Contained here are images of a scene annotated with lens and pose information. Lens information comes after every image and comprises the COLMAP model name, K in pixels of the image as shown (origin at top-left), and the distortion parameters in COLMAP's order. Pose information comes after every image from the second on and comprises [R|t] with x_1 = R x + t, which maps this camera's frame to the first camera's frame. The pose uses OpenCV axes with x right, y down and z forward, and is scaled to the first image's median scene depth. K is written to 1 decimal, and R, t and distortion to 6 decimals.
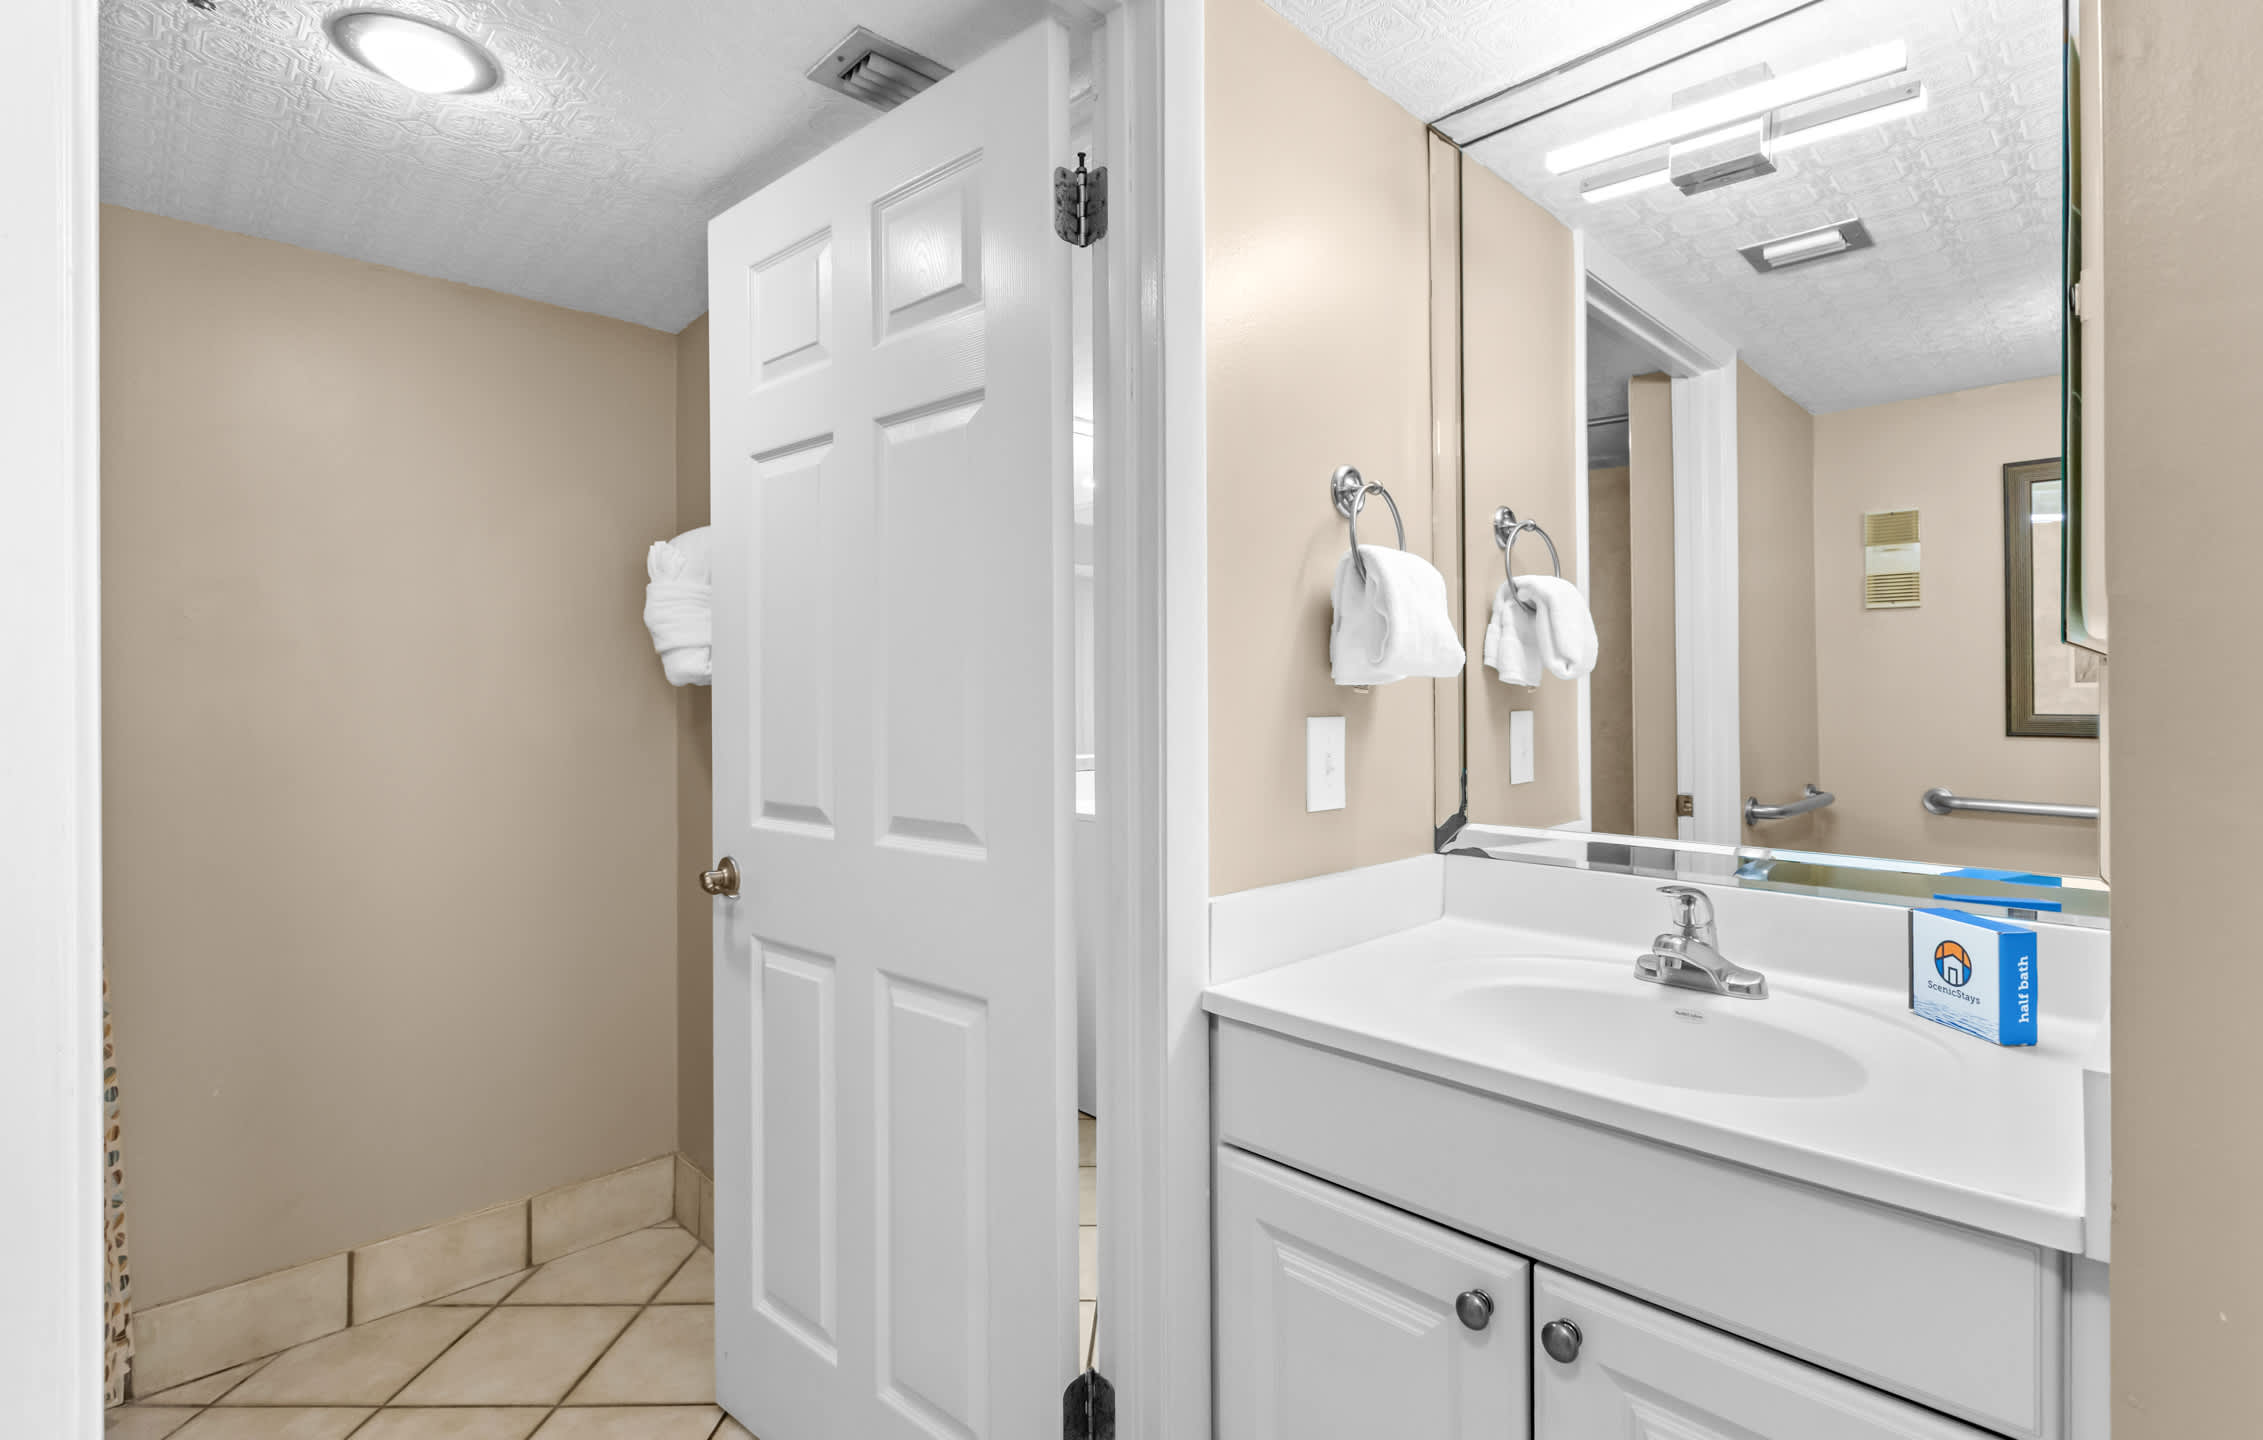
lens RADIAL K [[1051.5, 0, 1223.3], [0, 1051.5, 693.8], [0, 0, 1]] dist [-0.001698, -0.000472]
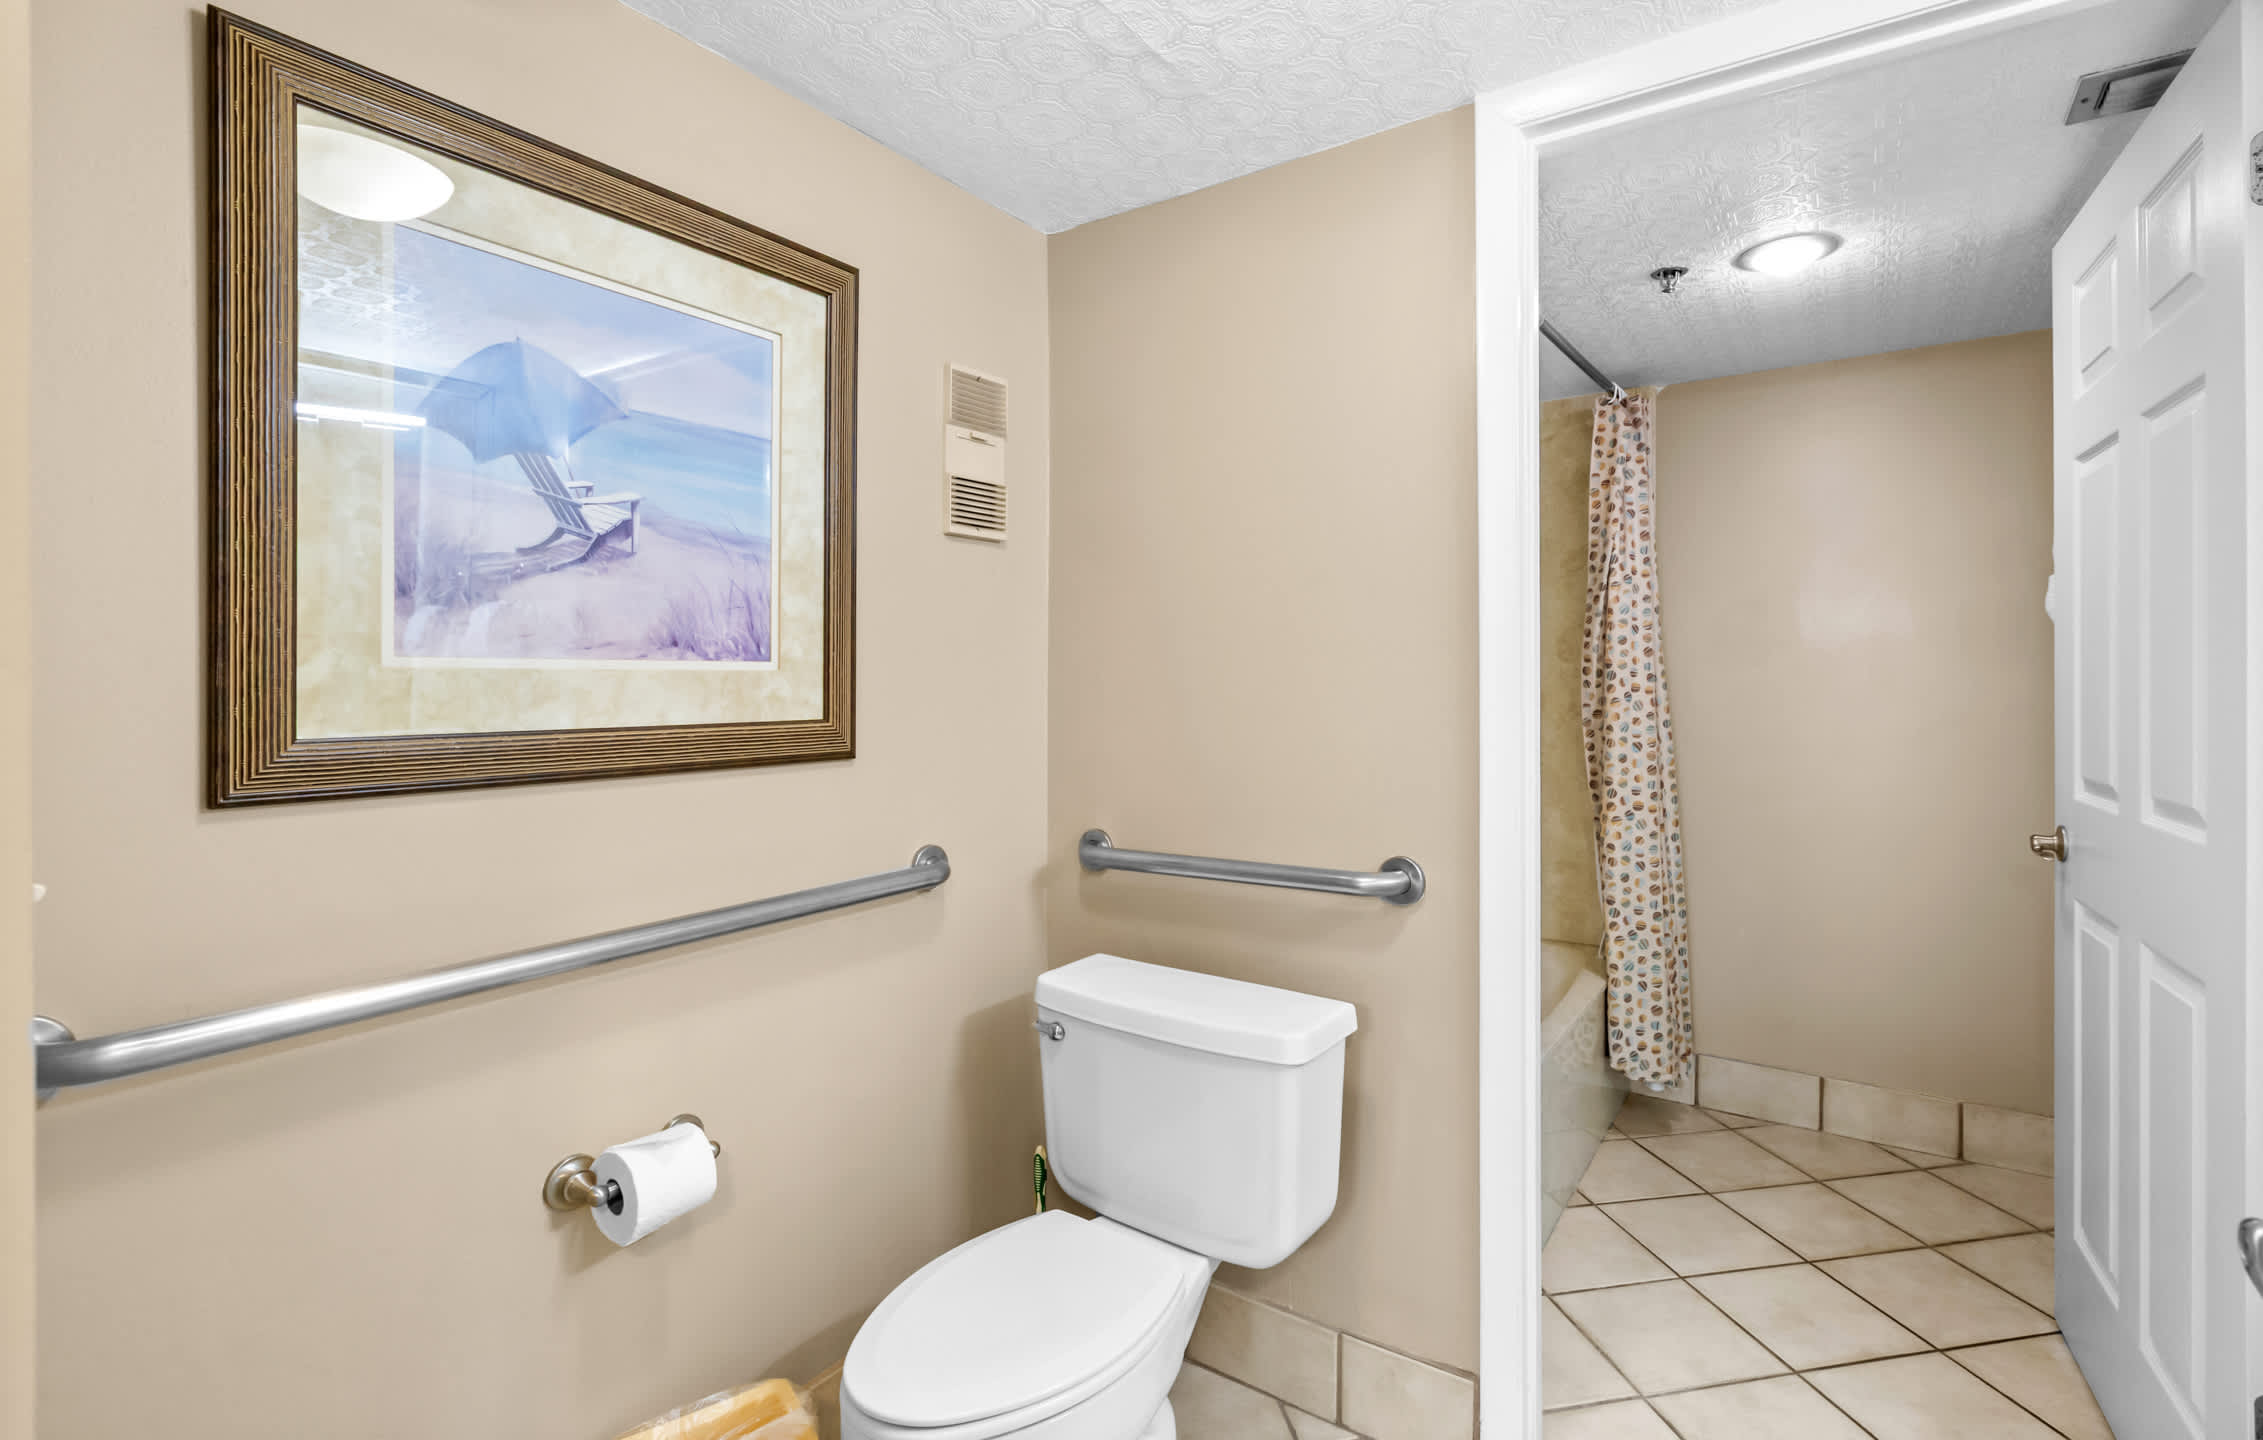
lens RADIAL K [[1053.1, 0, 1128.5], [0, 1053.1, 680.8], [0, 0, 1]] dist [-0.001496, -0.000612]
pose [[0.143961, 0.000920, -0.989583, 0.463376], [0.007762, 0.999968, 0.002059, -0.006339], [0.989553, -0.007977, 0.143949, -0.120019]]
